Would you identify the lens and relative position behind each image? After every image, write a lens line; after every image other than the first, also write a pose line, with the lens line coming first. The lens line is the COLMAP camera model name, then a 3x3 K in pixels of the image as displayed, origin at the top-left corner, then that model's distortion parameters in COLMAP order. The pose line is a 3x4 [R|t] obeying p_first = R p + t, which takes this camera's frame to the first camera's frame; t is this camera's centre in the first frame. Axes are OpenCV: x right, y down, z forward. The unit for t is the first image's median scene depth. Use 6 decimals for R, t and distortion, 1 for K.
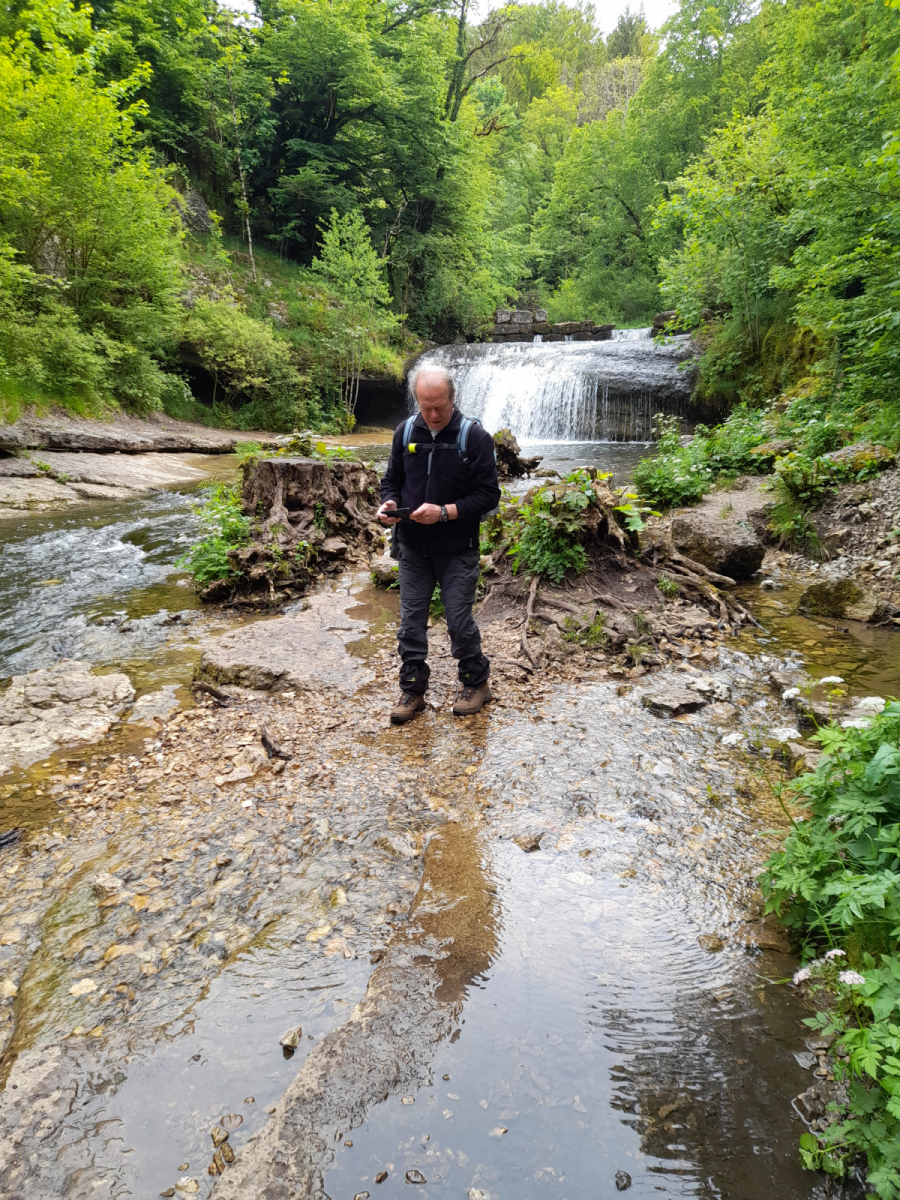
lens RADIAL K [[870.5, 0, 450.0], [0, 870.5, 600.0], [0, 0, 1]] dist [0.072030, -0.096414]
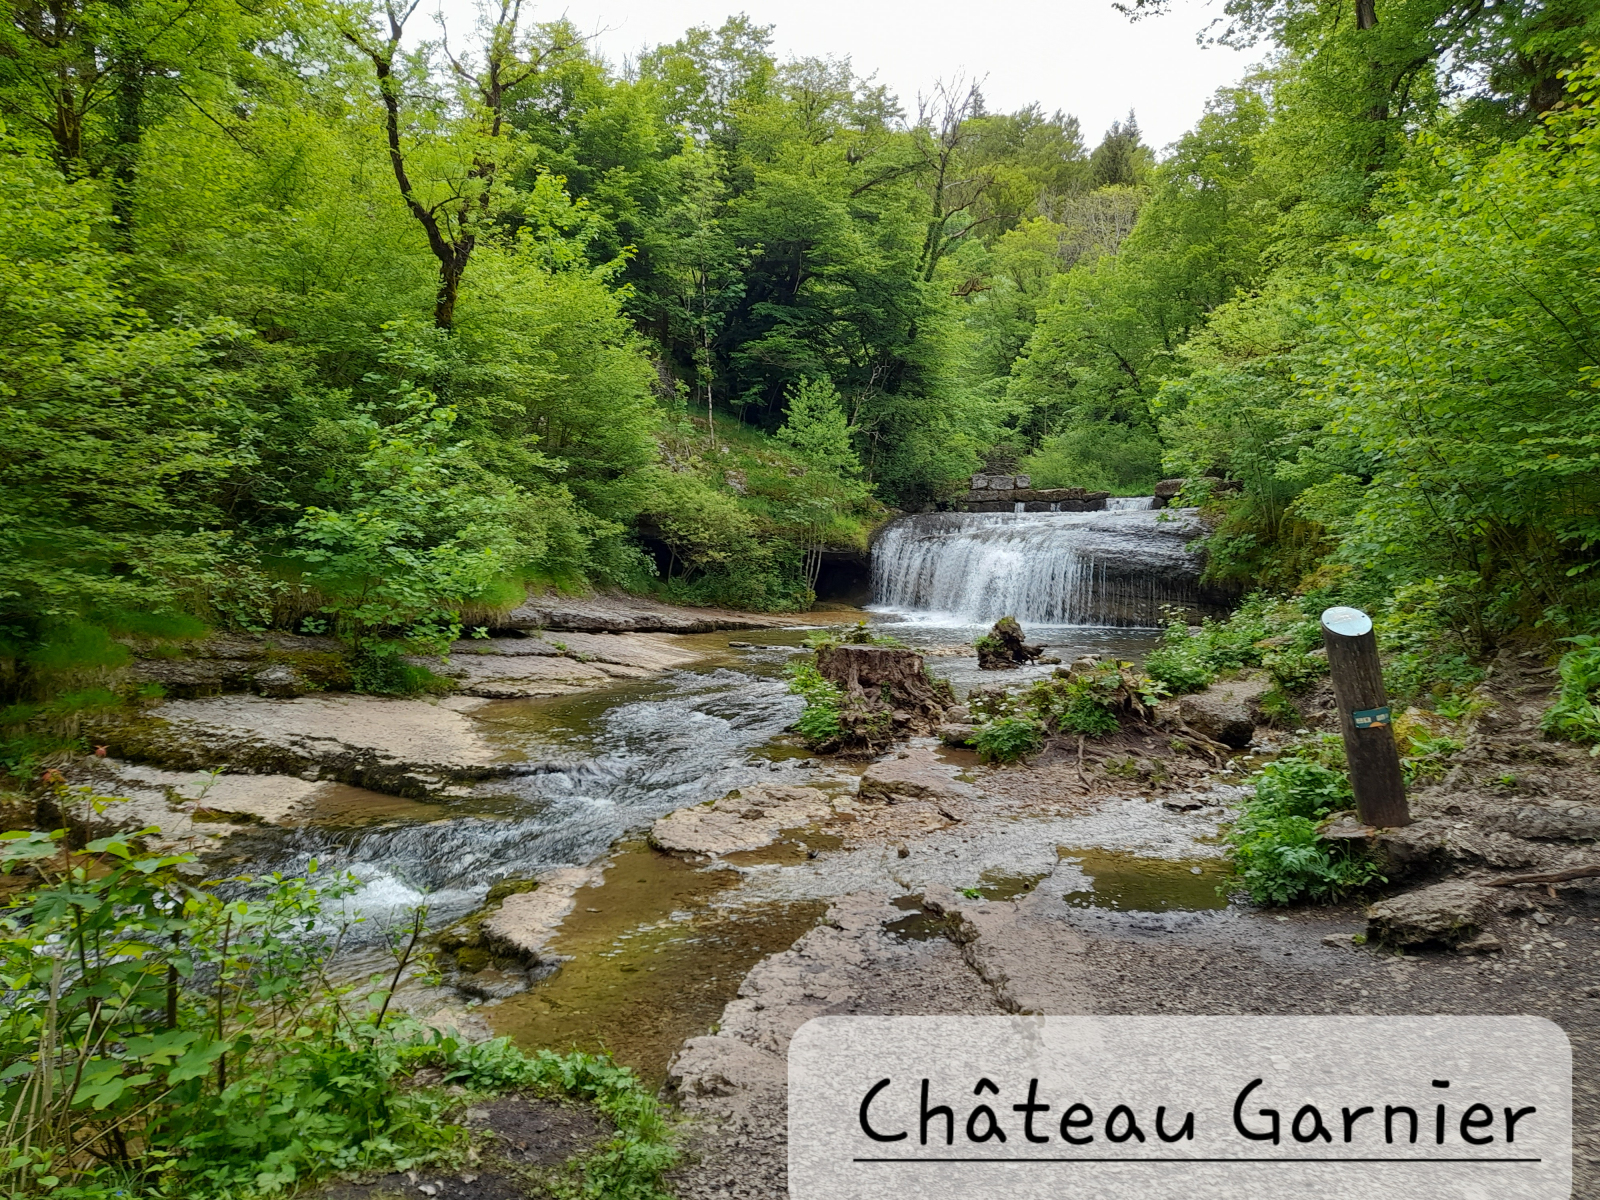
lens RADIAL K [[1160.7, 0, 817.0], [0, 1160.7, 622.4], [0, 0, 1]] dist [0.072030, -0.096414]
pose [[0.998130, 0.017392, -0.058598, -0.052514], [-0.027244, 0.984760, -0.171772, 0.030679], [0.054718, 0.173047, 0.983392, -0.214979]]
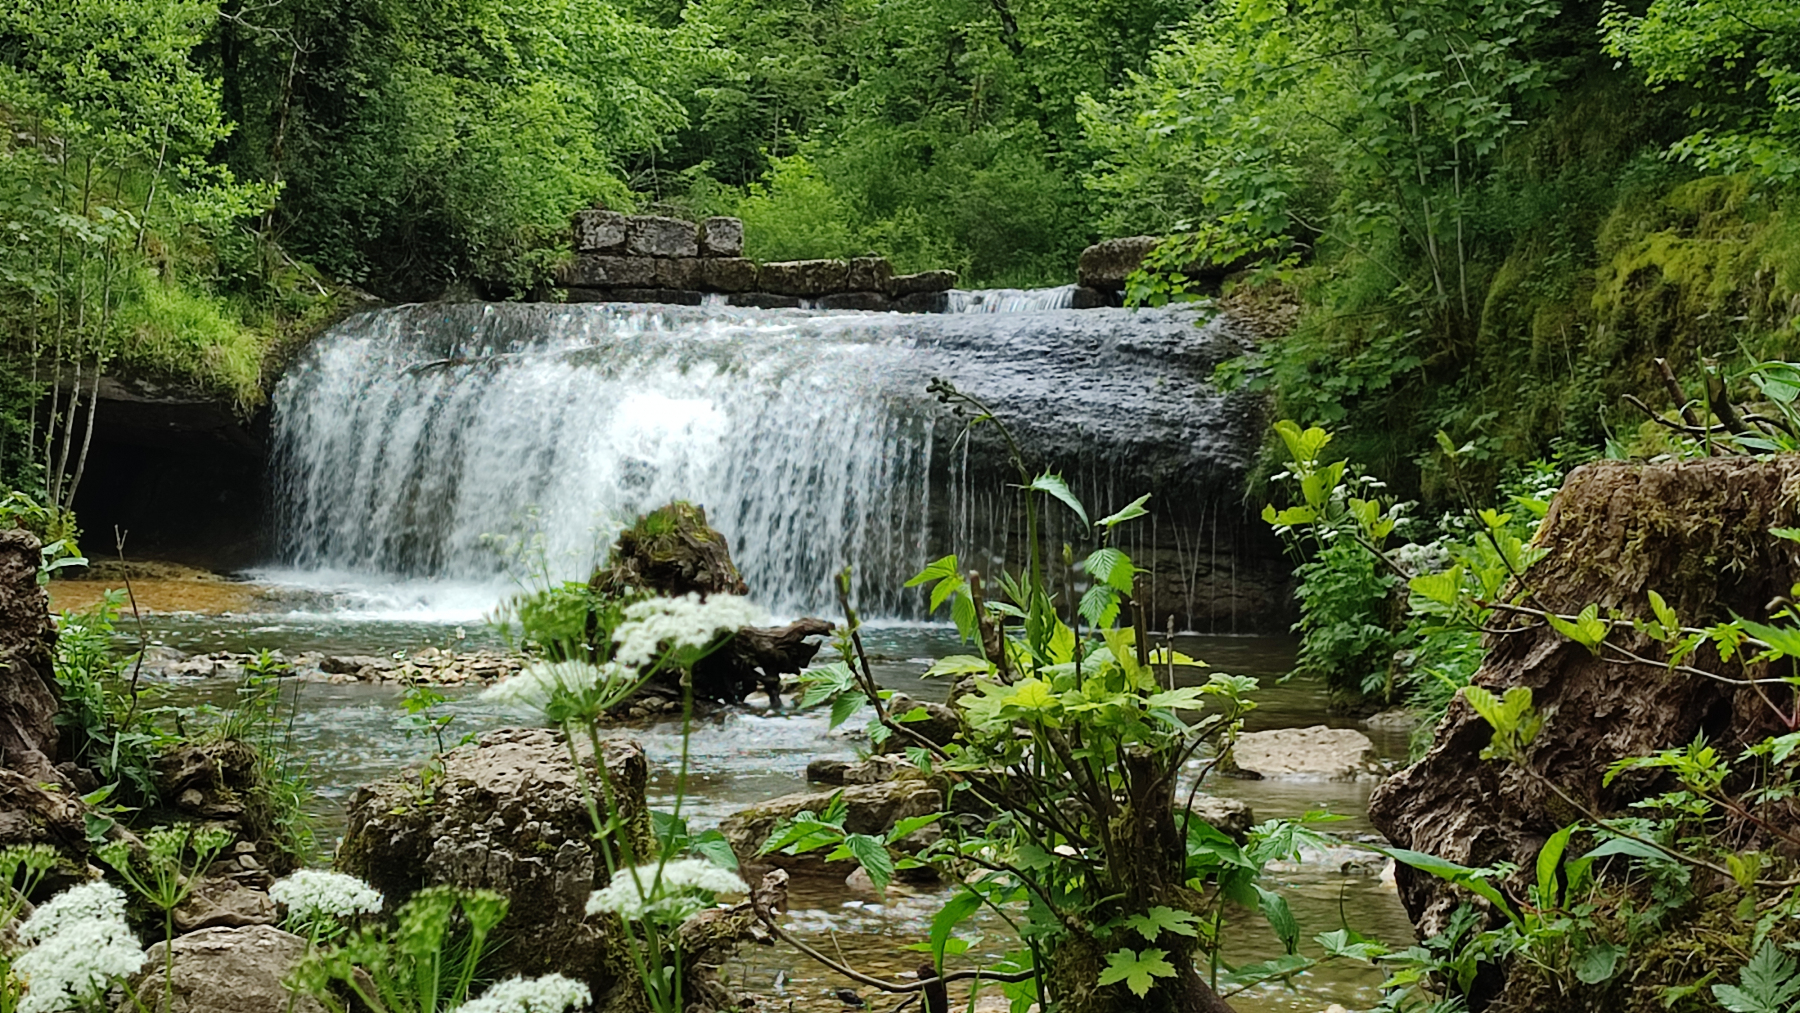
lens RADIAL K [[2640.6, 0, 858.7], [0, 2640.6, 509.3], [0, 0, 1]] dist [0.059236, -0.066644]
pose [[0.985056, 0.032940, 0.169056, -0.007508], [0.007749, 0.972071, -0.234557, -0.015870], [-0.172061, 0.232362, 0.957289, 0.198286]]
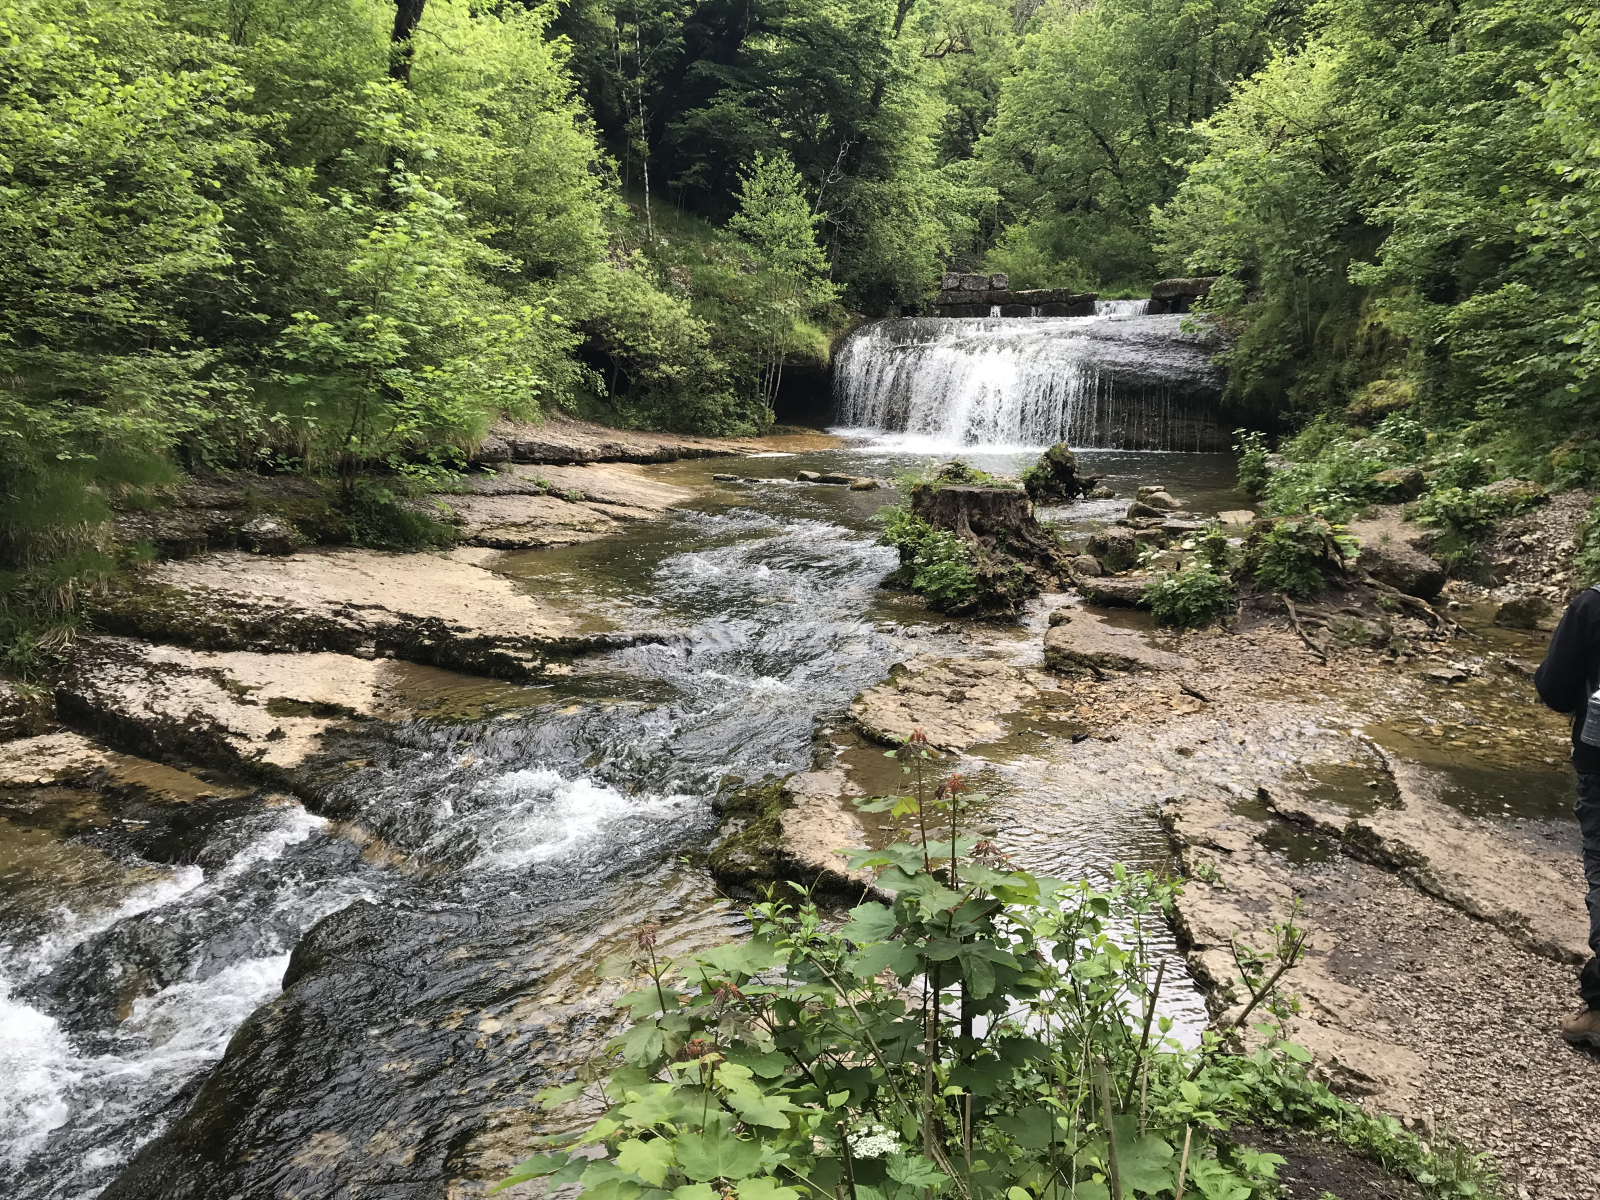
lens RADIAL K [[1307.2, 0, 800.0], [0, 1307.2, 600.0], [0, 0, 1]] dist [0.039931, -0.063402]
pose [[0.999828, 0.009839, 0.015692, -0.143398], [-0.008995, 0.998557, -0.052936, 0.020488], [-0.016191, 0.052786, 0.998475, -0.192803]]
